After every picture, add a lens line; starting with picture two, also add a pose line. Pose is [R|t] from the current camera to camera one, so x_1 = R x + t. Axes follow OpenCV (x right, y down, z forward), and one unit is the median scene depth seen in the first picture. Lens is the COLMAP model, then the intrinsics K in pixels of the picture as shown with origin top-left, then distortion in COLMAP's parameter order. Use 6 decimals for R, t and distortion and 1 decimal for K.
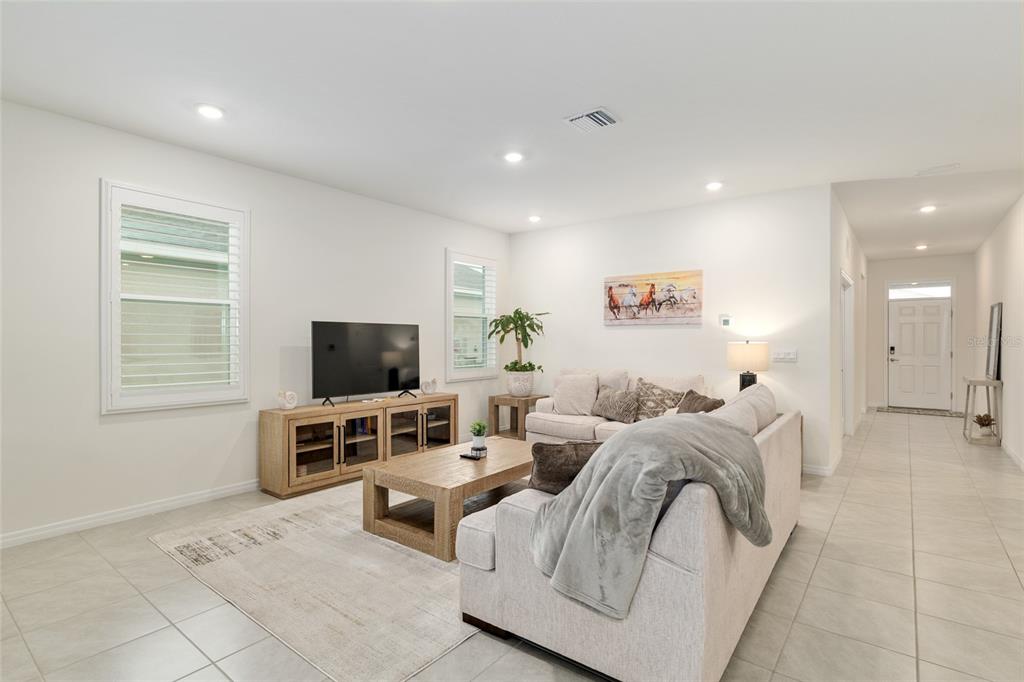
lens RADIAL K [[504.9, 0, 512.0], [0, 504.9, 341.0], [0, 0, 1]] dist [-0.000676, -0.000367]
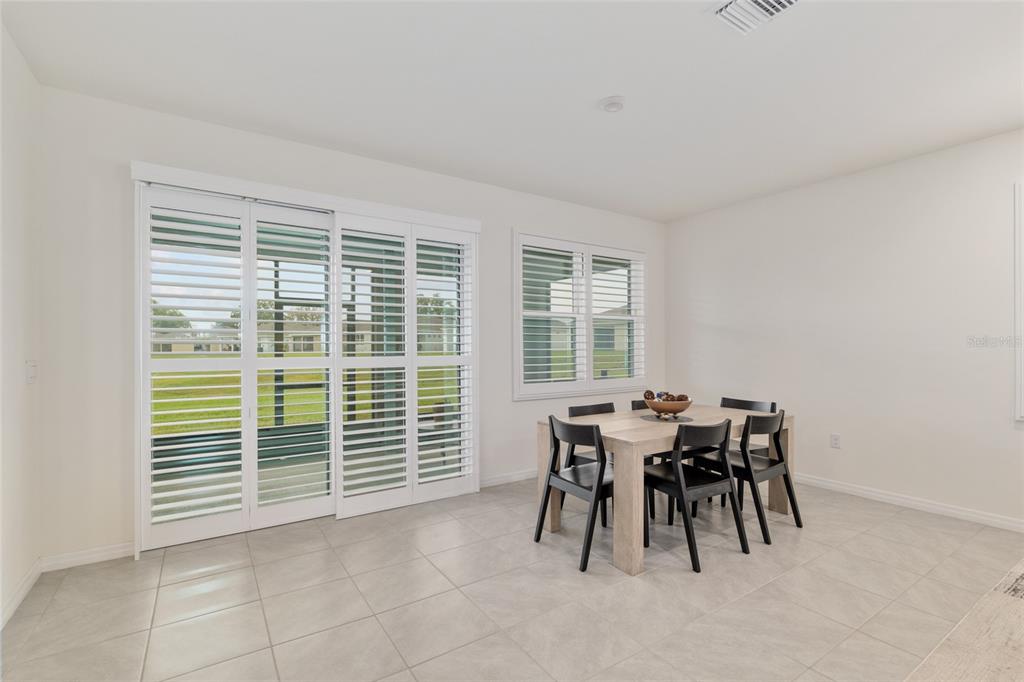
lens RADIAL K [[480.0, 0, 512.0], [0, 480.0, 341.0], [0, 0, 1]] dist [0.000113, 0.000076]
pose [[-0.294719, 0.001052, -0.955583, 0.419003], [-0.008159, 0.999960, 0.003617, -0.005550], [0.955549, 0.008862, -0.294698, 0.358483]]
